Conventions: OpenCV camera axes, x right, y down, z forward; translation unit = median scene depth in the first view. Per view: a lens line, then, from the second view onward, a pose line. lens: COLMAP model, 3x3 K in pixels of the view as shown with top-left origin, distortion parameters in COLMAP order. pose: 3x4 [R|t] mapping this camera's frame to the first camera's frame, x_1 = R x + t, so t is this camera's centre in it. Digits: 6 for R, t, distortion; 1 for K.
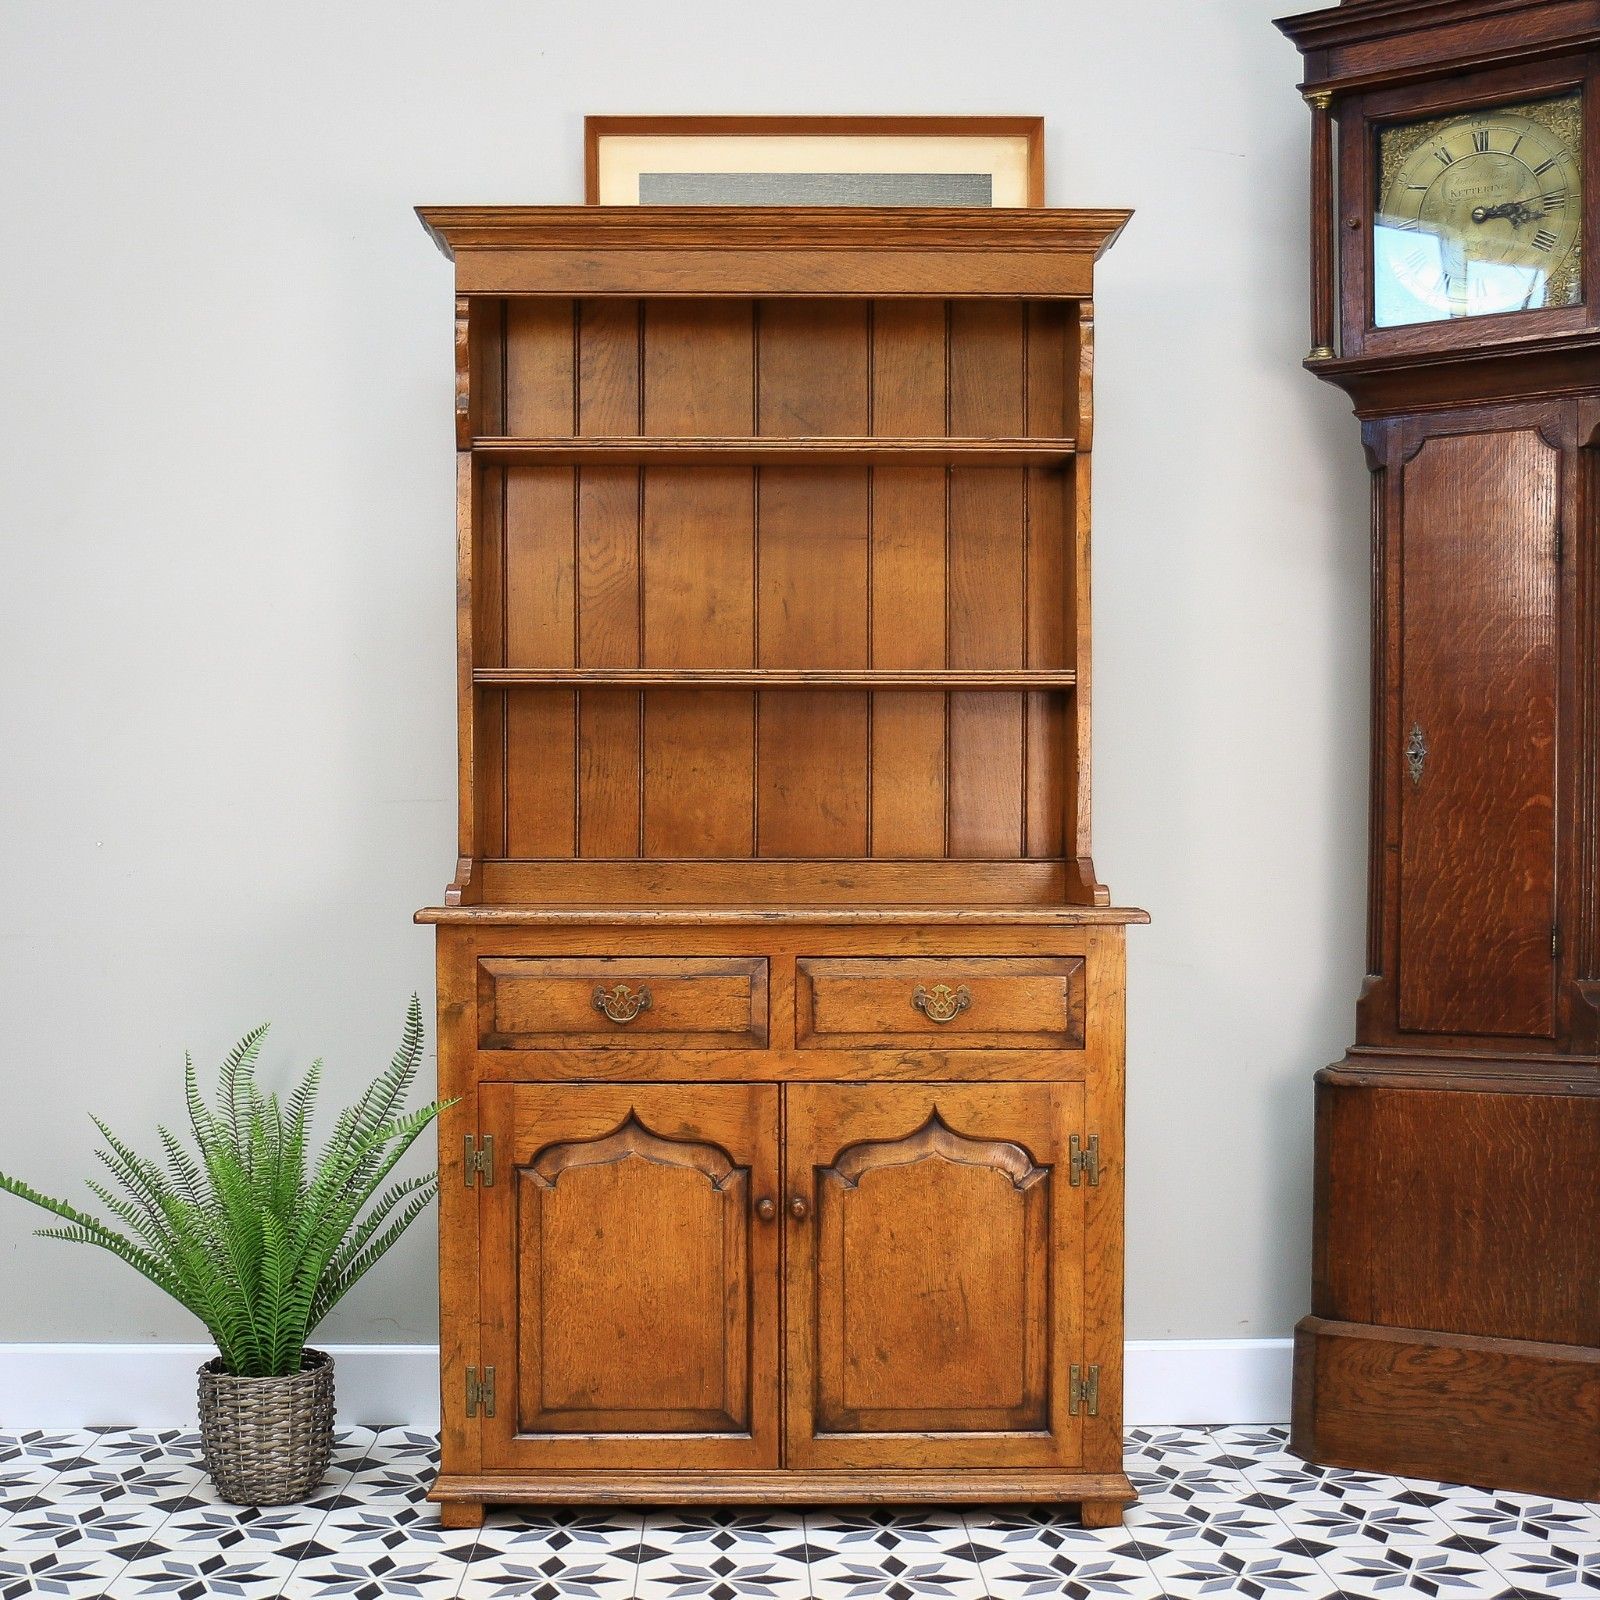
lens RADIAL K [[2283.6, 0, 755.9], [0, 2283.6, 953.8], [0, 0, 1]] dist [-0.065982, 0.000000]
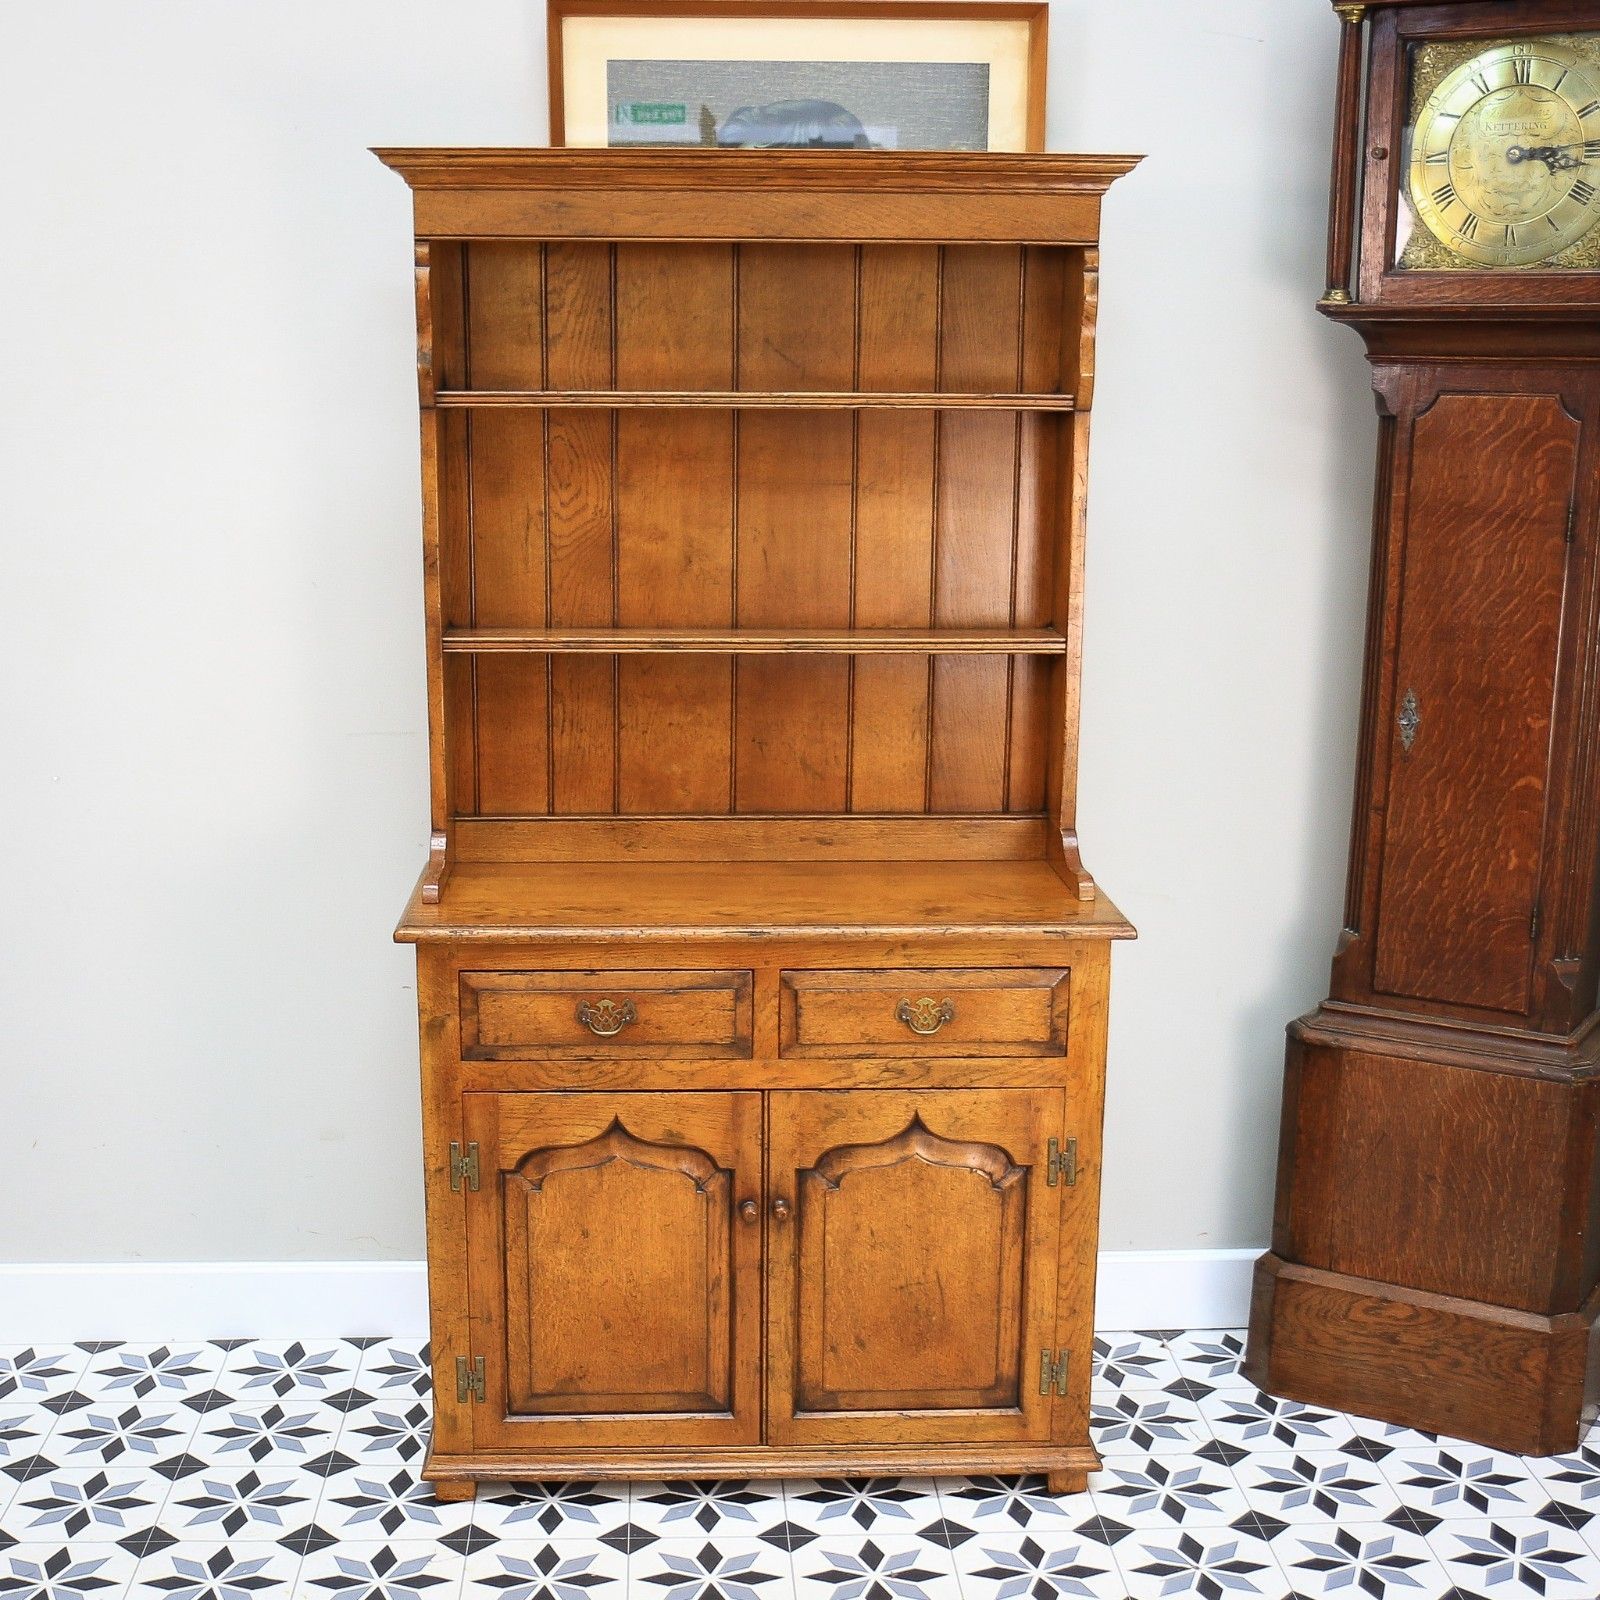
lens RADIAL K [[2283.6, 0, 751.1], [0, 2283.6, 947.4], [0, 0, 1]] dist [-0.065982, 0.000000]
pose [[0.999533, -0.002186, 0.030496, -0.024242], [-0.004365, 0.977024, 0.213086, -0.209510], [-0.030261, -0.213120, 0.976557, 0.030893]]
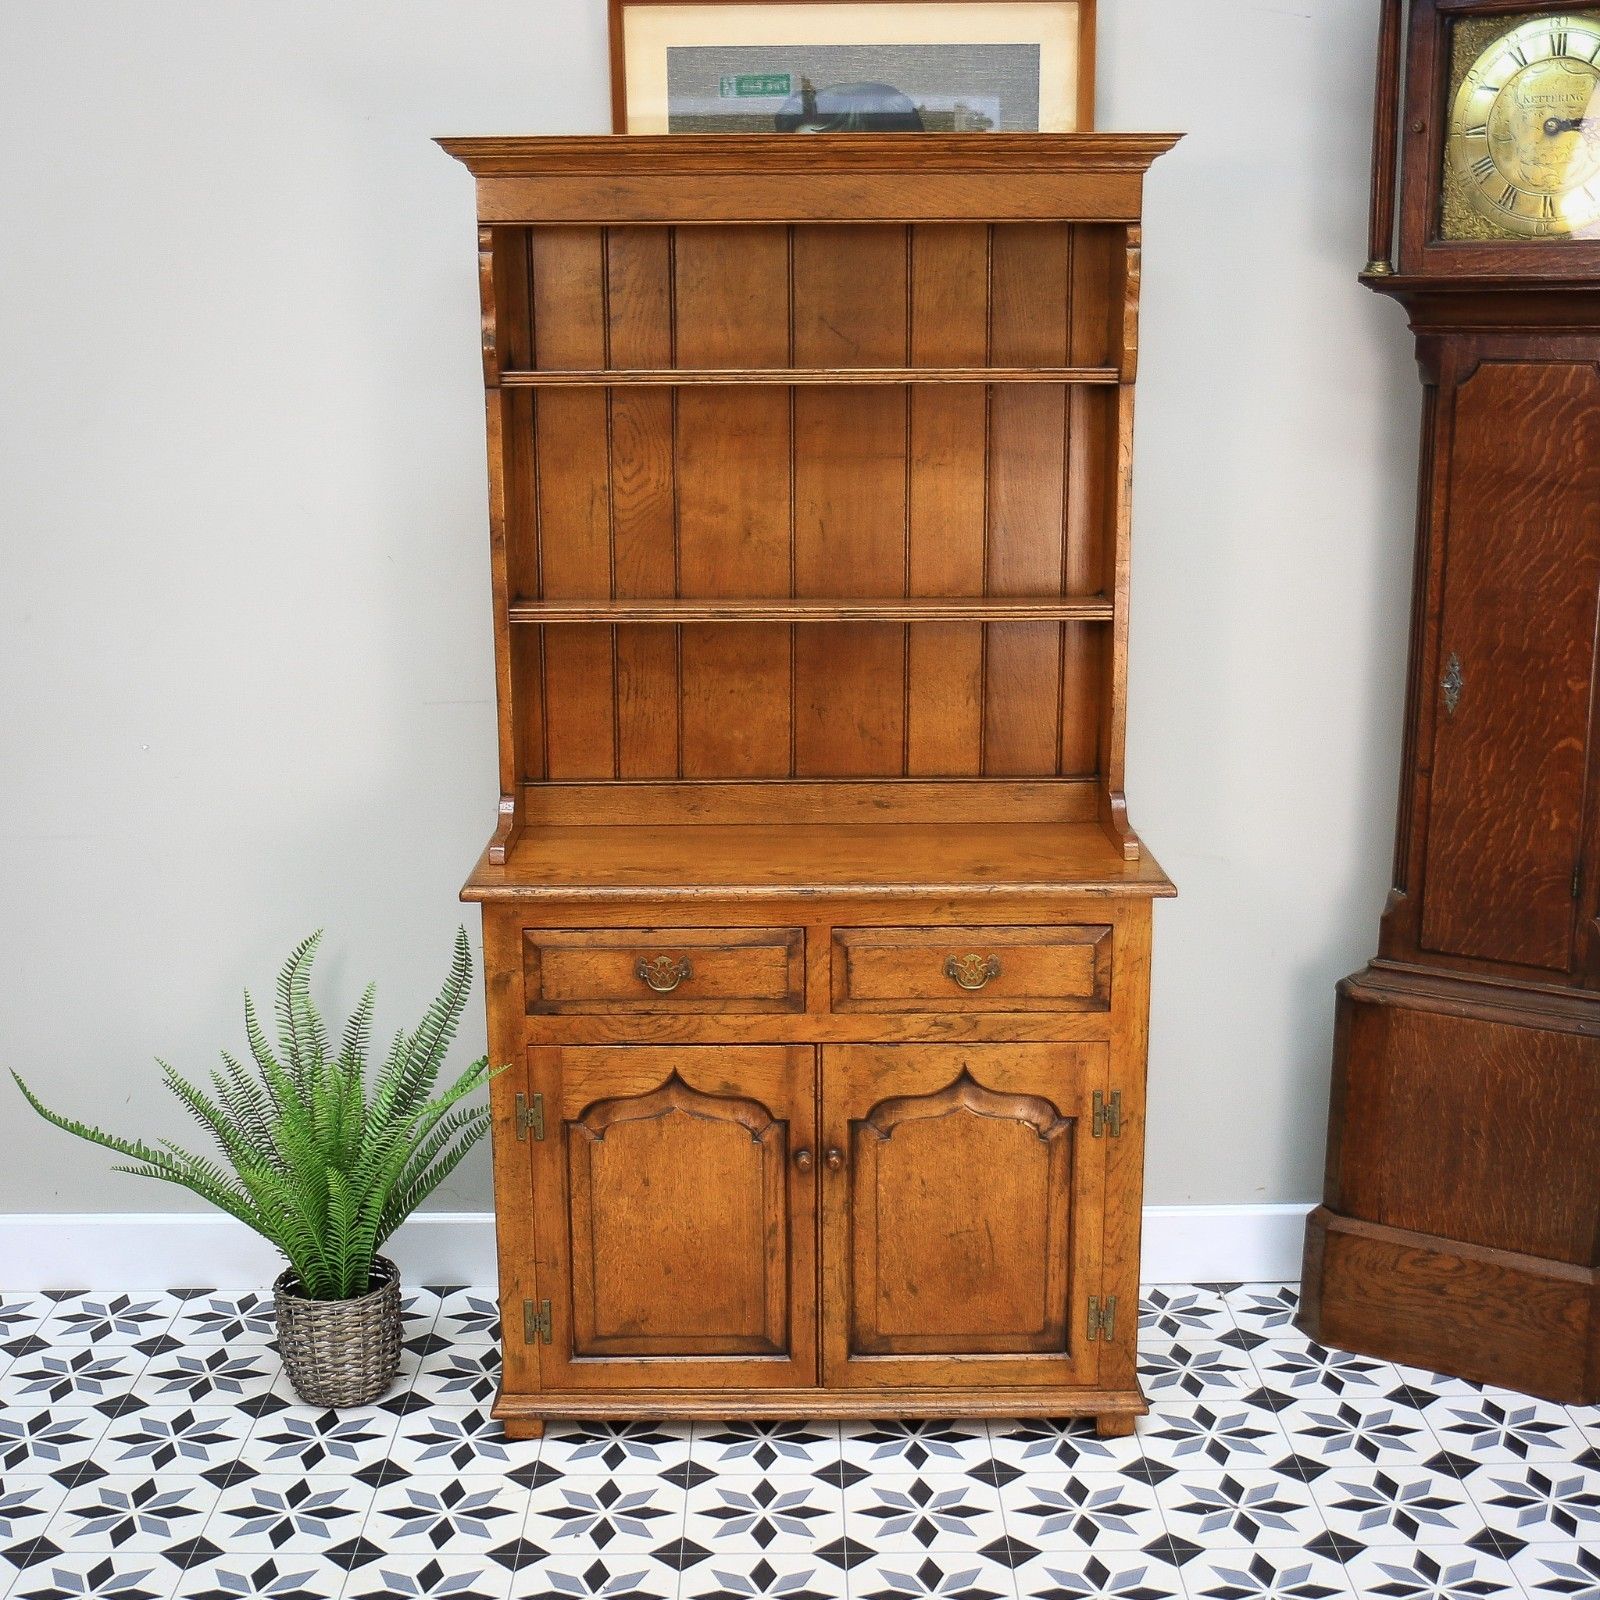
lens RADIAL K [[2307.7, 0, 782.4], [0, 2307.7, 954.0], [0, 0, 1]] dist [-0.067084, 0.000000]
pose [[0.999924, -0.003487, -0.011784, 0.007303], [0.006058, 0.974150, 0.225819, -0.211632], [0.010692, -0.225873, 0.974098, -0.015825]]
